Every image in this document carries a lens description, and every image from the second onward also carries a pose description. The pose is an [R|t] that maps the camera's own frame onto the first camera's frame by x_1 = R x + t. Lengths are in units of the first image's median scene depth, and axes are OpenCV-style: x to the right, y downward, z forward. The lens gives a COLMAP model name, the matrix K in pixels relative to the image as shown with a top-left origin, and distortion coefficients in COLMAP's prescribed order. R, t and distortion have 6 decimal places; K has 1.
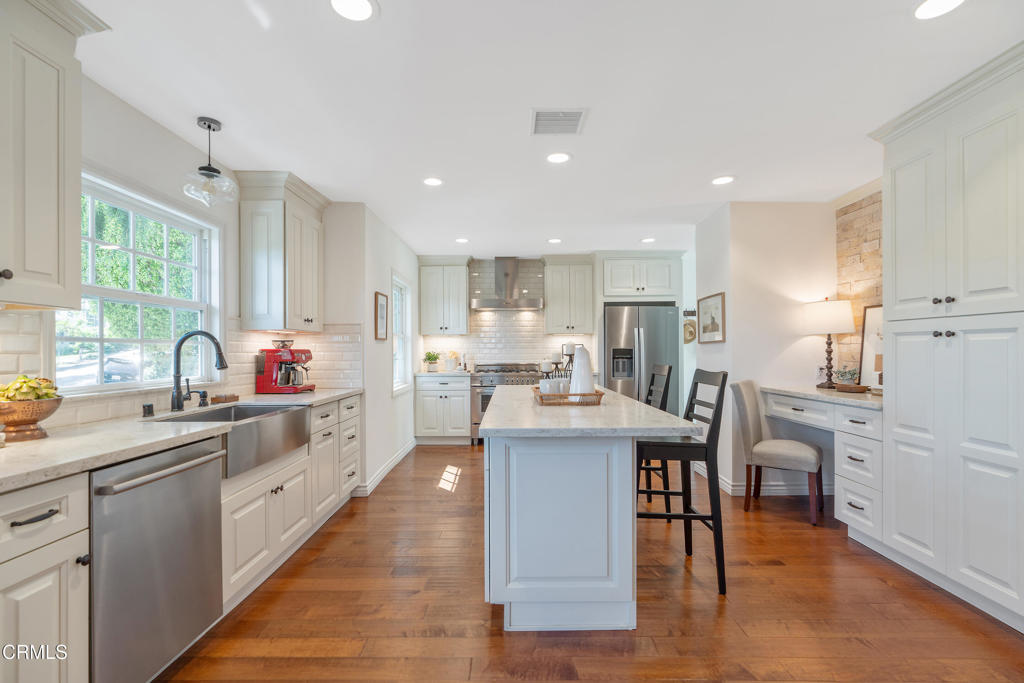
lens RADIAL K [[464.9, 0, 509.4], [0, 464.9, 348.3], [0, 0, 1]] dist [-0.014622, 0.000584]
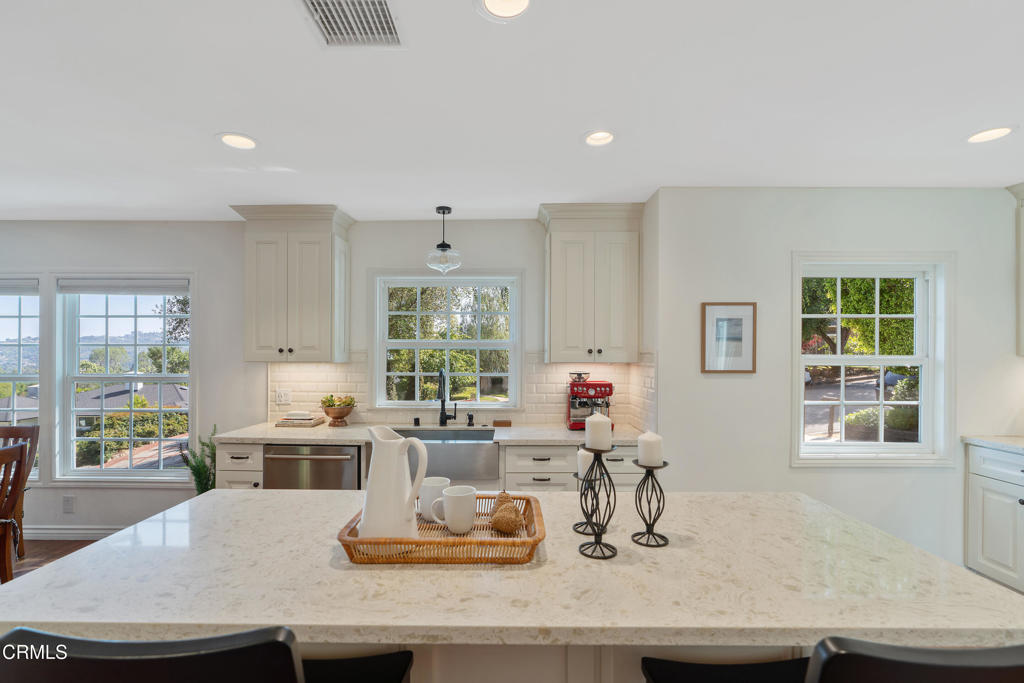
lens RADIAL K [[464.9, 0, 509.4], [0, 464.9, 348.3], [0, 0, 1]] dist [-0.014622, 0.000584]
pose [[-0.022598, -0.006065, -0.999726, 0.332395], [0.003023, 0.999977, -0.006135, -0.043139], [0.999740, -0.003161, -0.022579, 0.609529]]
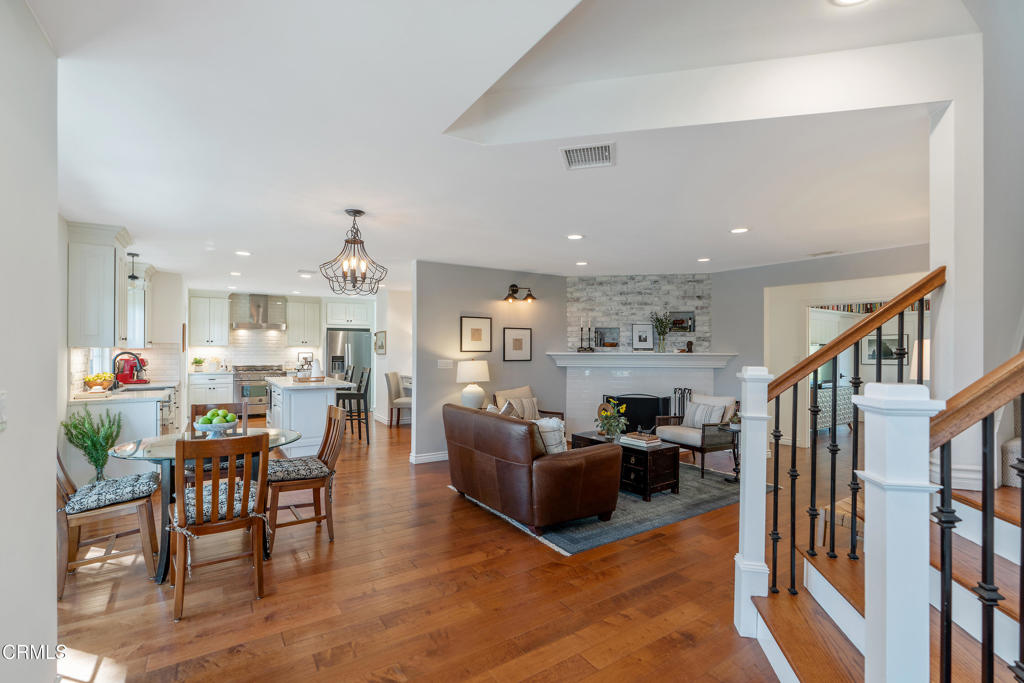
lens RADIAL K [[464.9, 0, 509.4], [0, 464.9, 348.3], [0, 0, 1]] dist [-0.014622, 0.000584]
pose [[0.840814, 0.008906, 0.541251, -0.168394], [-0.009476, 0.999954, -0.001732, -0.034234], [-0.541241, -0.003672, 0.840859, -0.870404]]
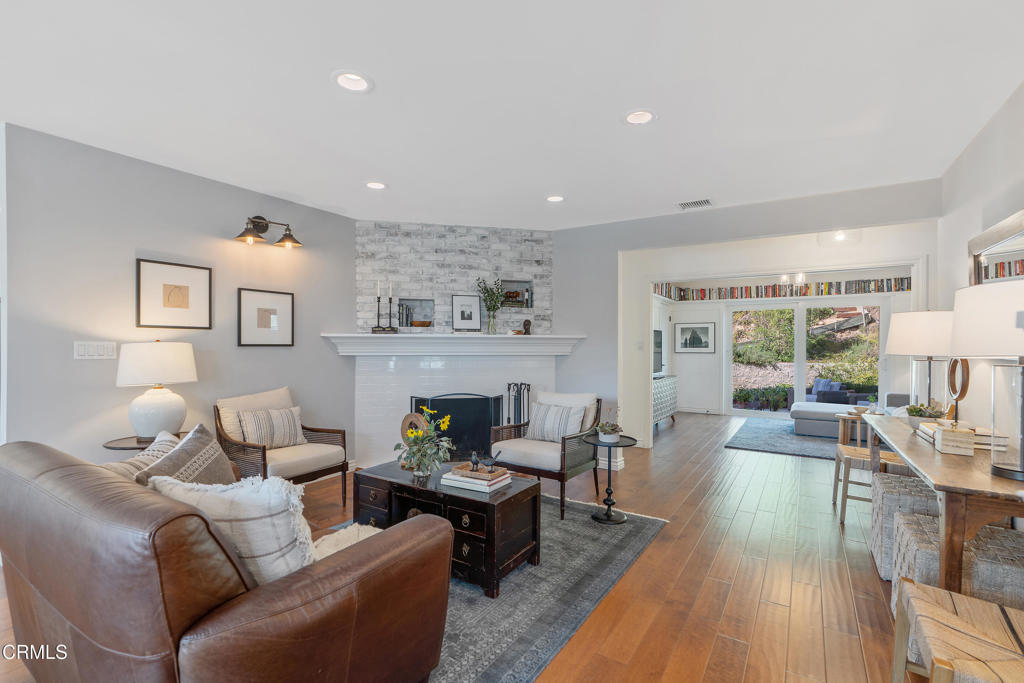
lens RADIAL K [[464.9, 0, 509.4], [0, 464.9, 348.3], [0, 0, 1]] dist [-0.014622, 0.000584]
pose [[0.558399, 0.003055, 0.829567, 0.148945], [-0.008570, 0.999961, 0.002087, -0.001687], [-0.829528, -0.008275, 0.558403, -0.546861]]
